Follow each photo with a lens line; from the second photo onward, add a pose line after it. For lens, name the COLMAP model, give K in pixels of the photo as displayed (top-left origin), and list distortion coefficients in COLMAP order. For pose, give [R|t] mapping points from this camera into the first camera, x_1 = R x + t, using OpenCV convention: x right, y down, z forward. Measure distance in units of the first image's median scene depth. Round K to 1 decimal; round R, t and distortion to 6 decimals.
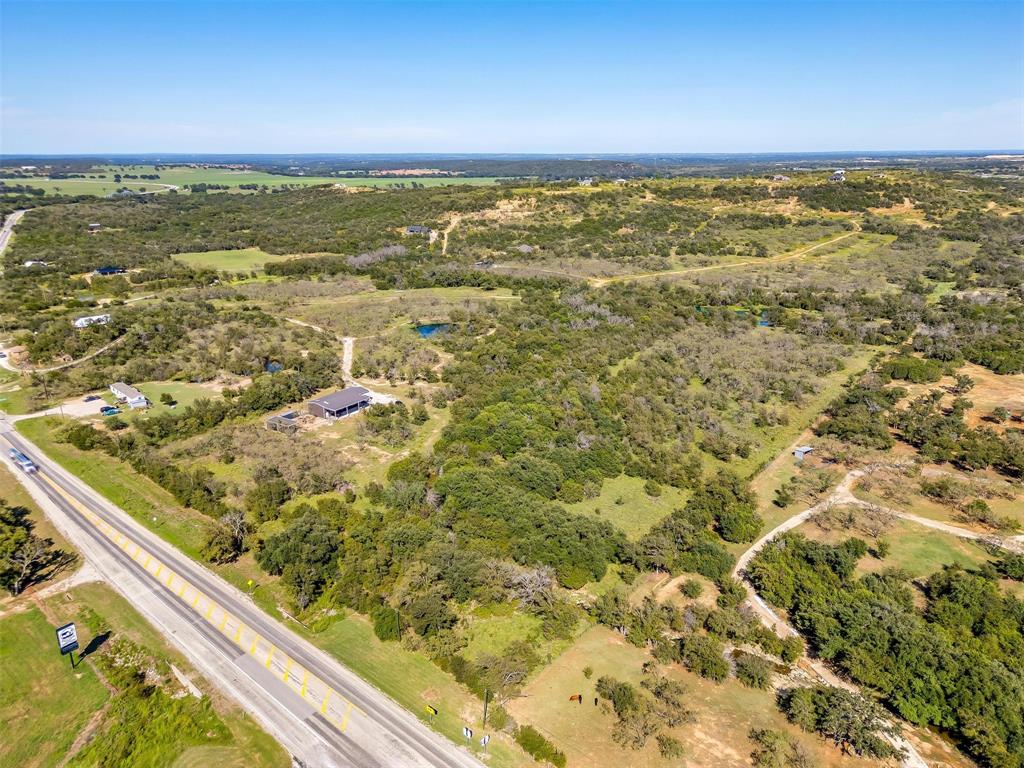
lens RADIAL K [[728.9, 0, 510.6], [0, 728.9, 386.4], [0, 0, 1]] dist [0.051065, -0.040673]
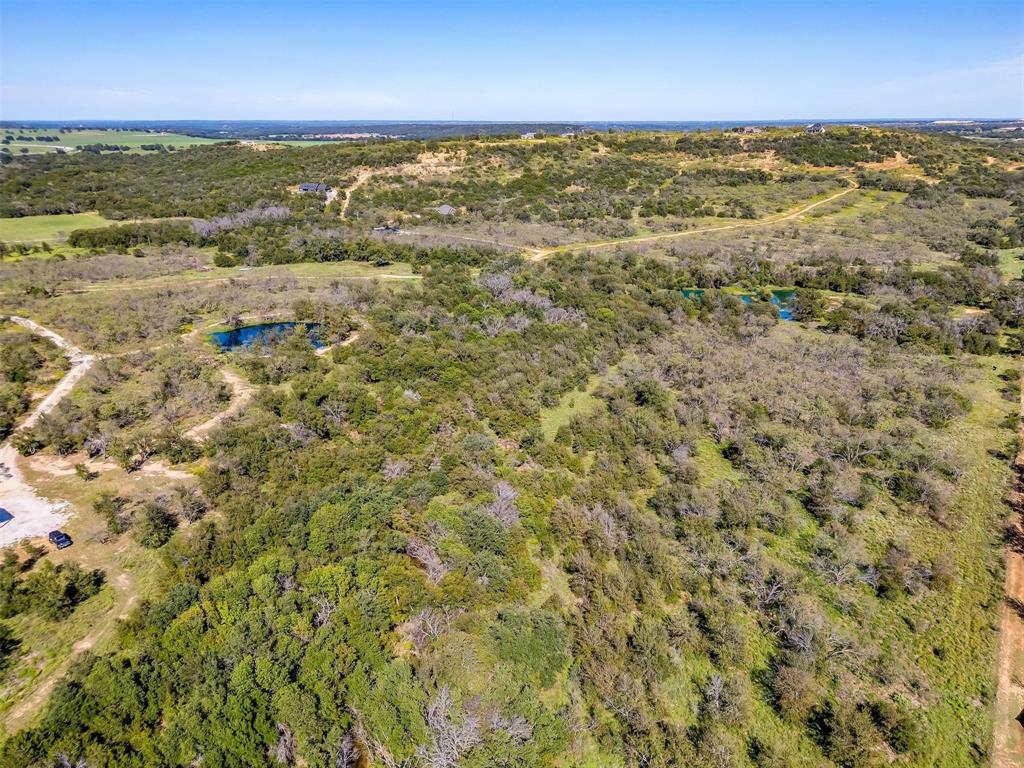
lens RADIAL K [[728.9, 0, 513.7], [0, 728.9, 386.4], [0, 0, 1]] dist [0.051065, -0.040673]
pose [[0.997648, -0.021433, 0.065114, 0.036698], [0.018910, 0.999055, 0.039133, -0.031527], [-0.065891, -0.037810, 0.997110, 0.216499]]
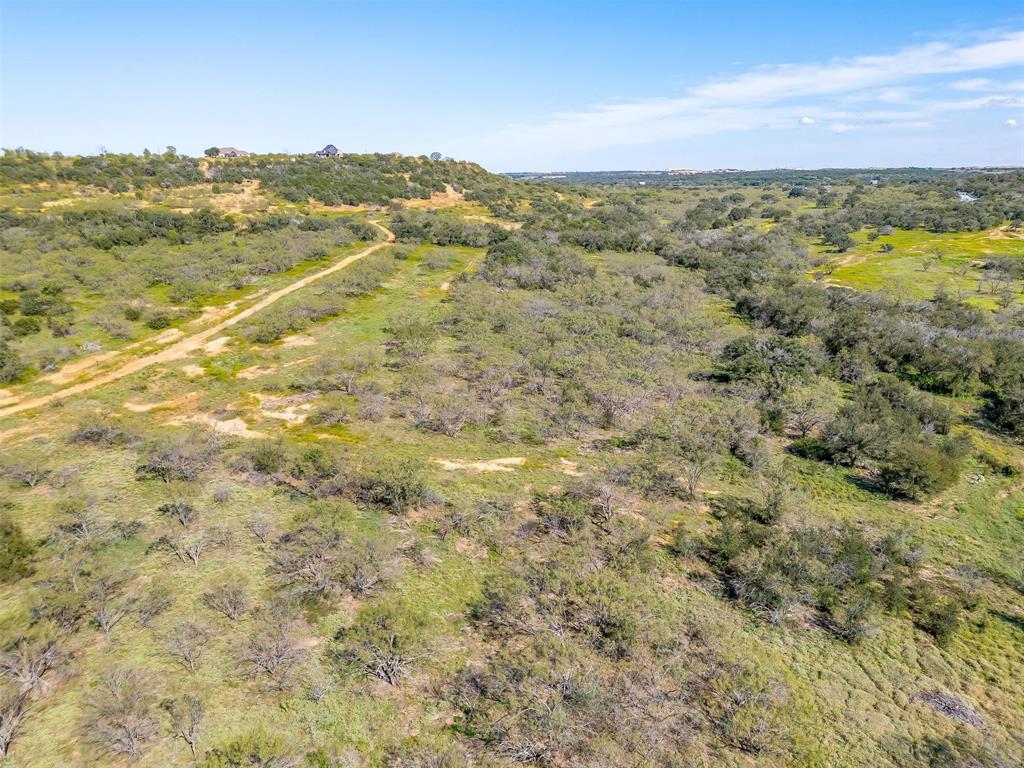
lens RADIAL K [[728.9, 0, 515.8], [0, 728.9, 383.2], [0, 0, 1]] dist [0.051065, -0.040673]
pose [[0.811528, -0.155538, 0.563231, 0.313105], [0.172470, 0.984736, 0.023437, -0.141691], [-0.558279, 0.078121, 0.825967, 0.686188]]
